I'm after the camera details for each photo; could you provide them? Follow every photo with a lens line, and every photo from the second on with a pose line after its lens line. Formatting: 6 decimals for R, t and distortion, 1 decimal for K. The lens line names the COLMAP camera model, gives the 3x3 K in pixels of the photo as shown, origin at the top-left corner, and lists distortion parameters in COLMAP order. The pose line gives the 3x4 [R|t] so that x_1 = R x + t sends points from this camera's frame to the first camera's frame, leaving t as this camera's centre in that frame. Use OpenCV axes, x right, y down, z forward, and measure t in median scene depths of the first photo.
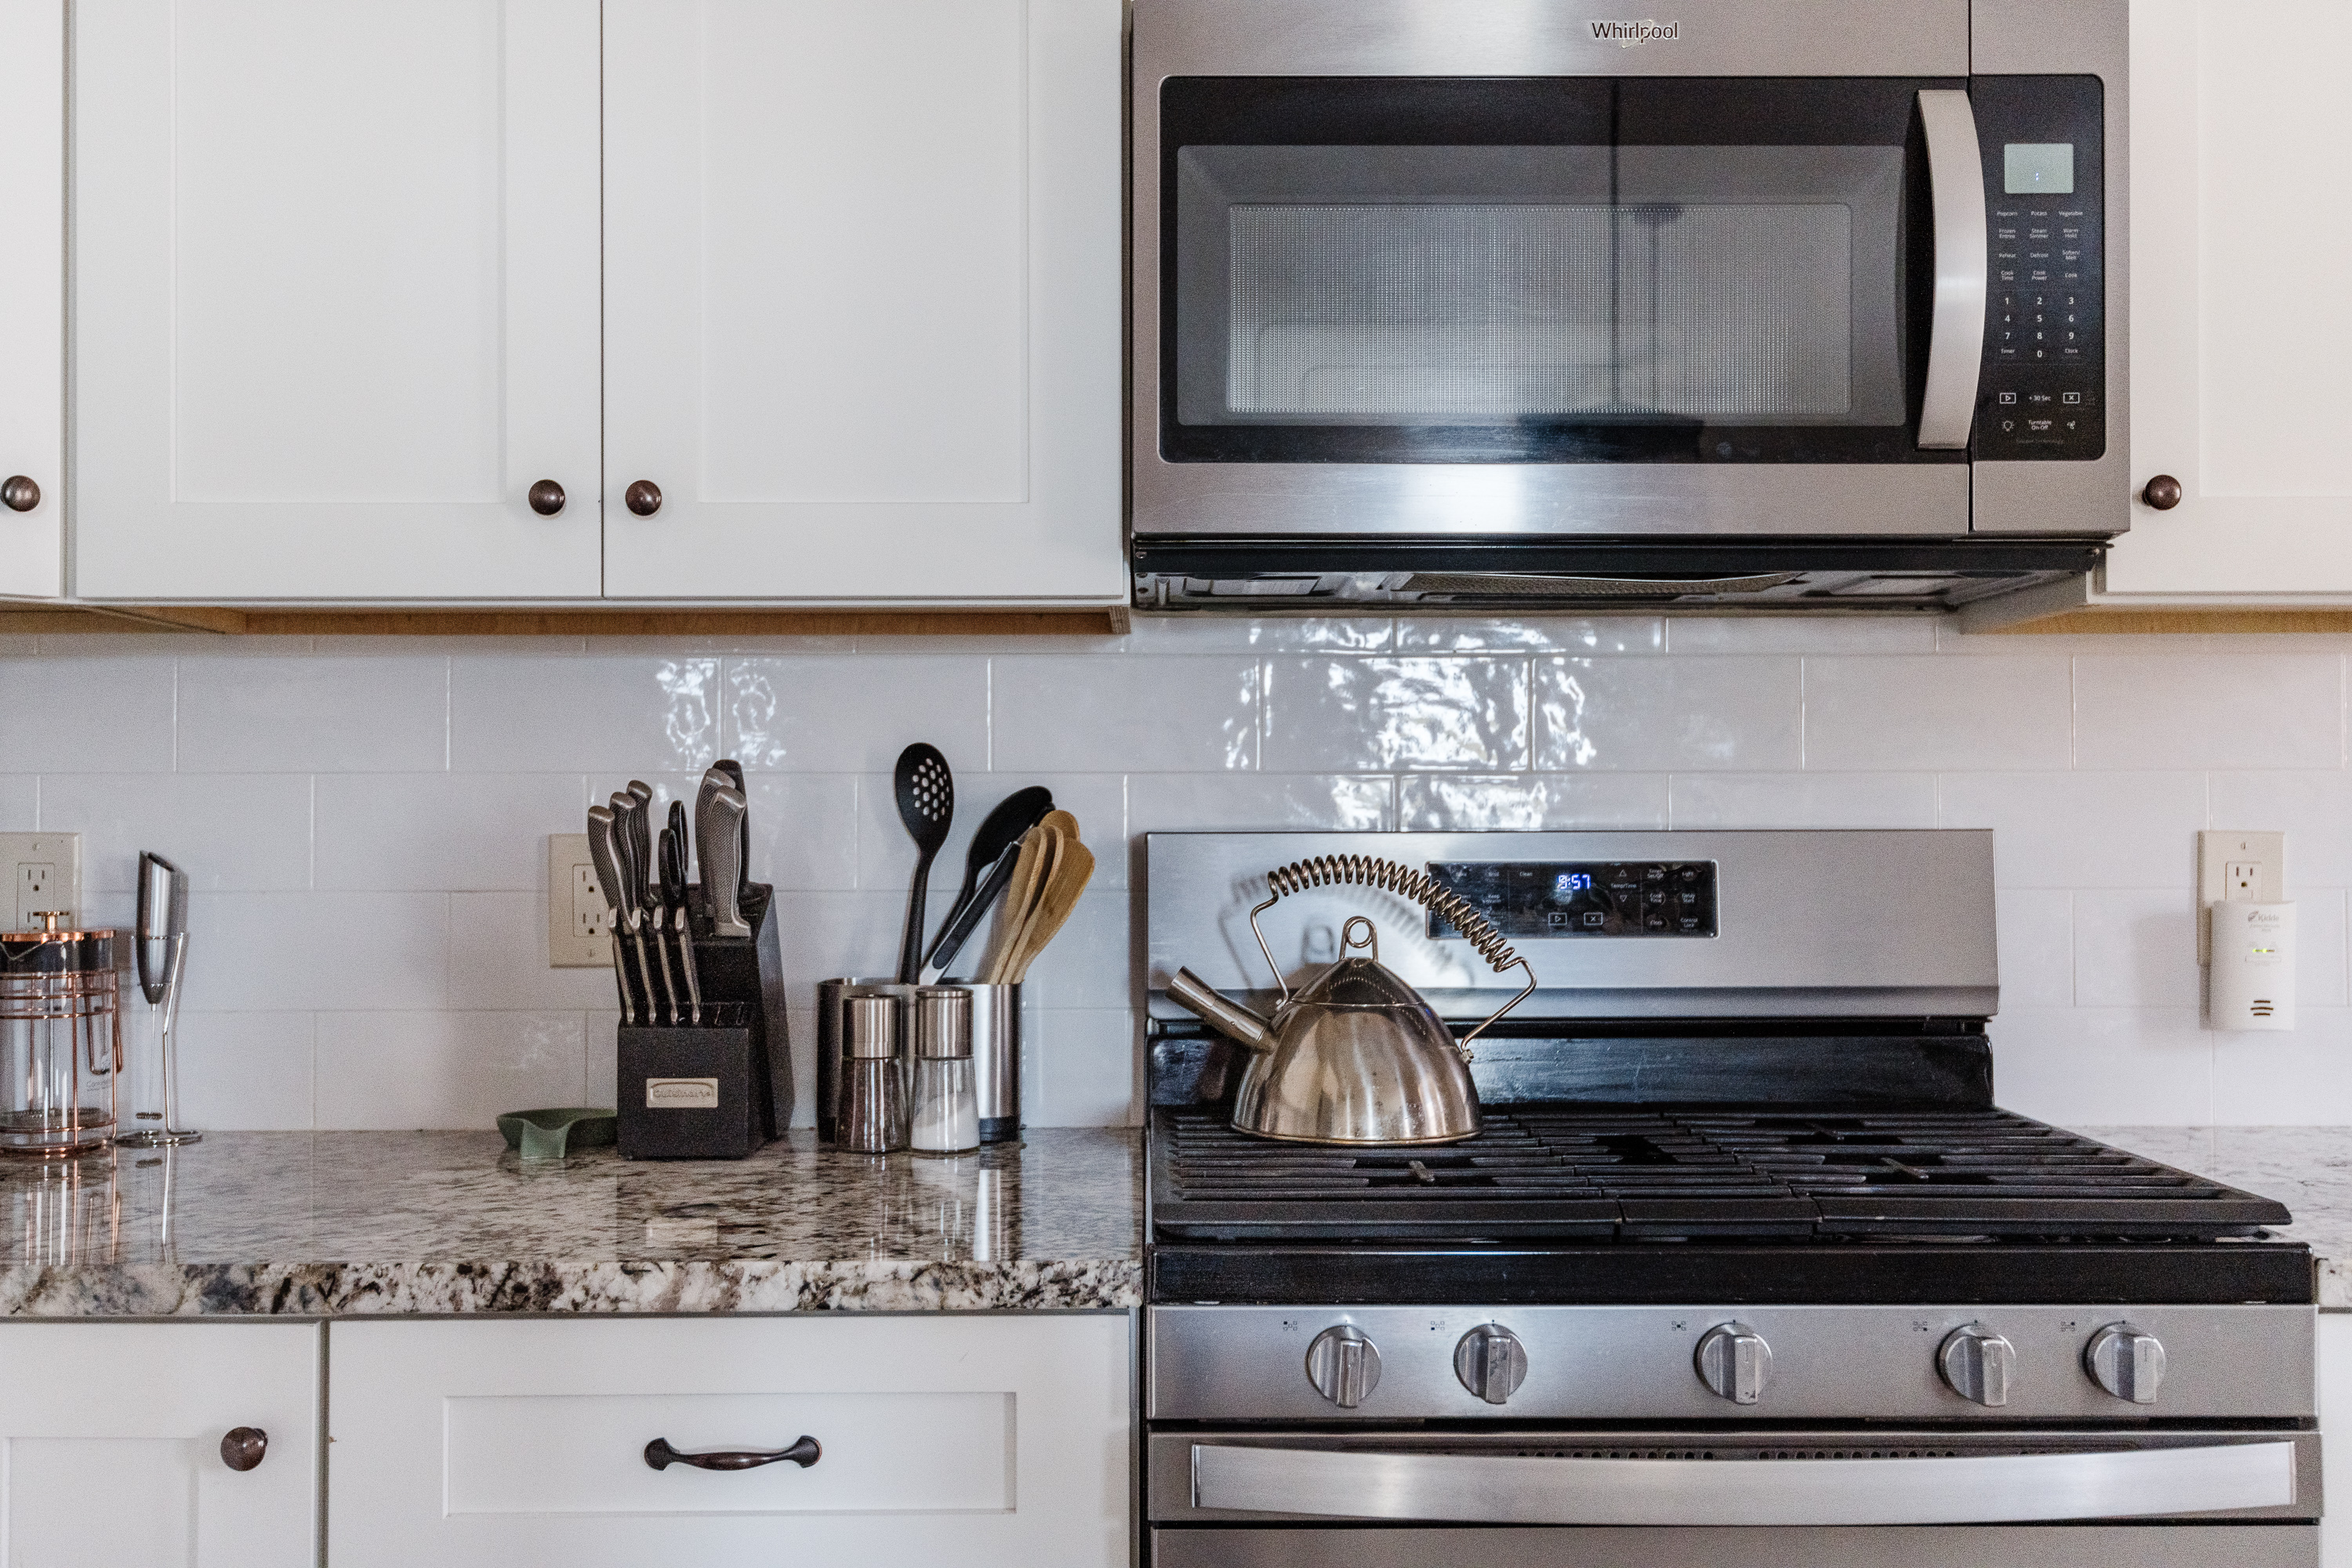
lens RADIAL K [[2335.9, 0, 1148.4], [0, 2335.9, 784.6], [0, 0, 1]] dist [0.014414, 0.007589]
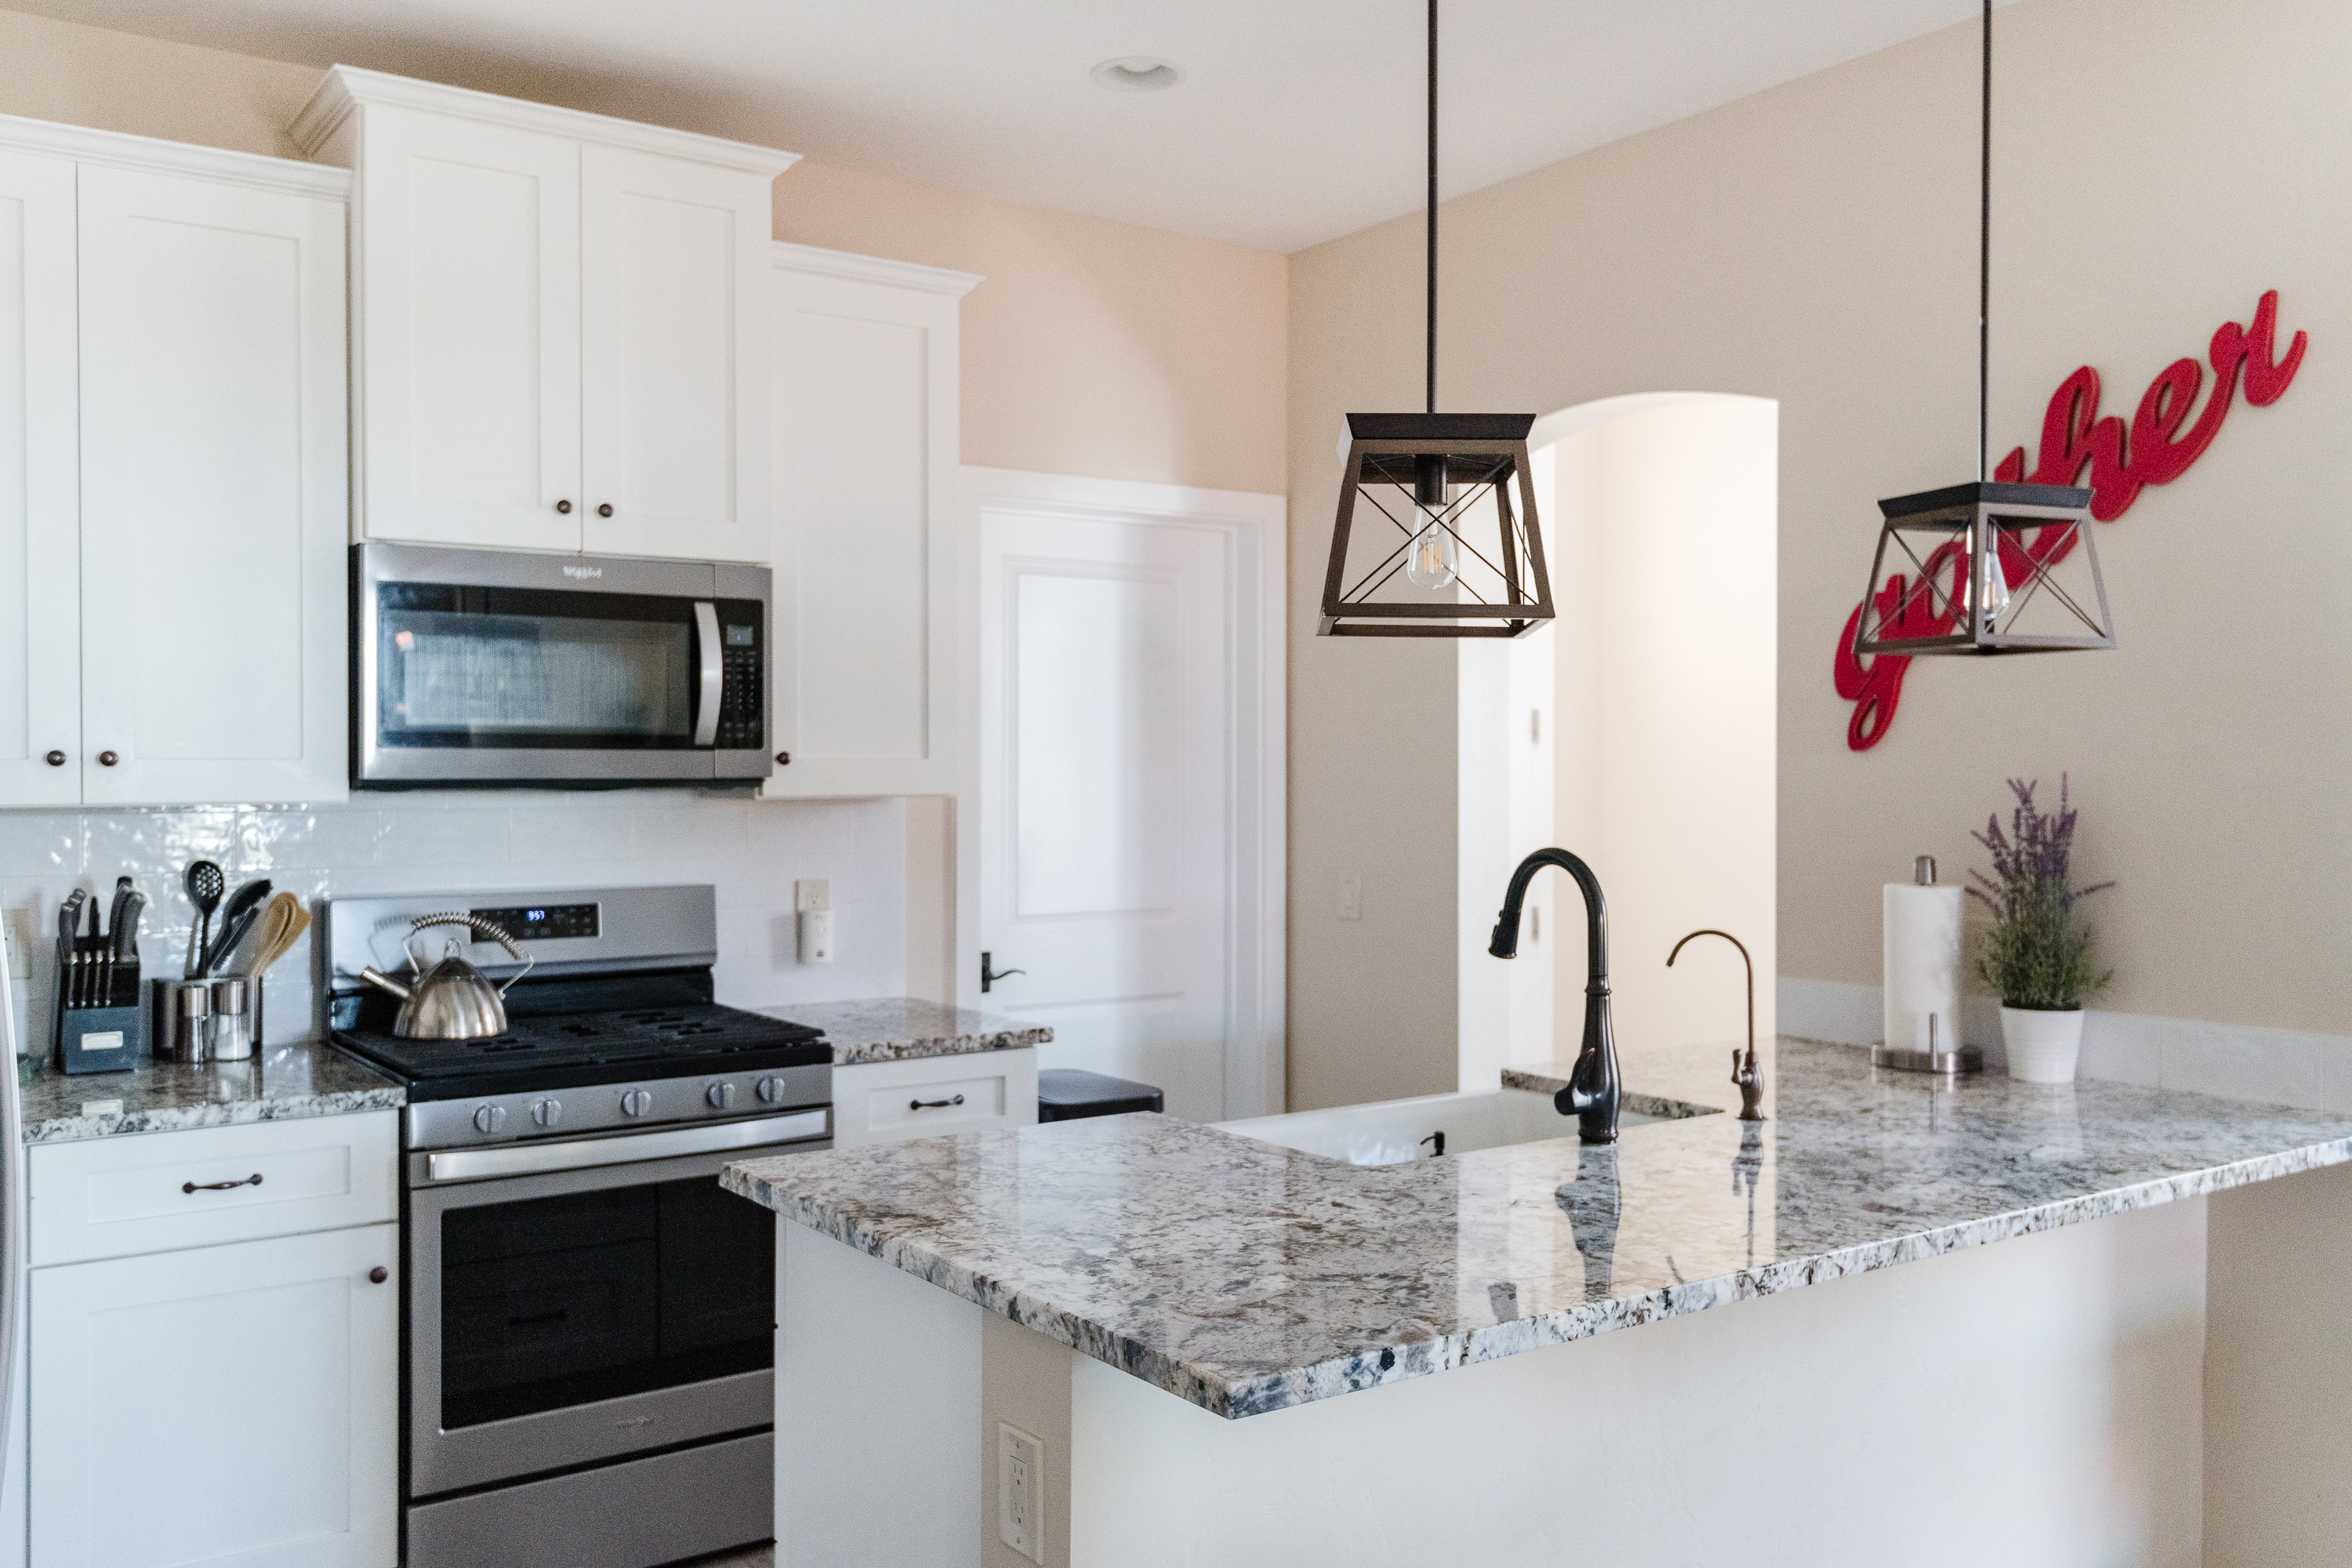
lens RADIAL K [[1887.4, 0, 1176.0], [0, 1887.4, 784.0], [0, 0, 1]] dist [0.017671, 0.001653]
pose [[0.814502, -0.000419, 0.580161, -0.416713], [-0.010561, 0.999823, 0.015549, -0.133822], [-0.580065, -0.018791, 0.814354, -0.931284]]
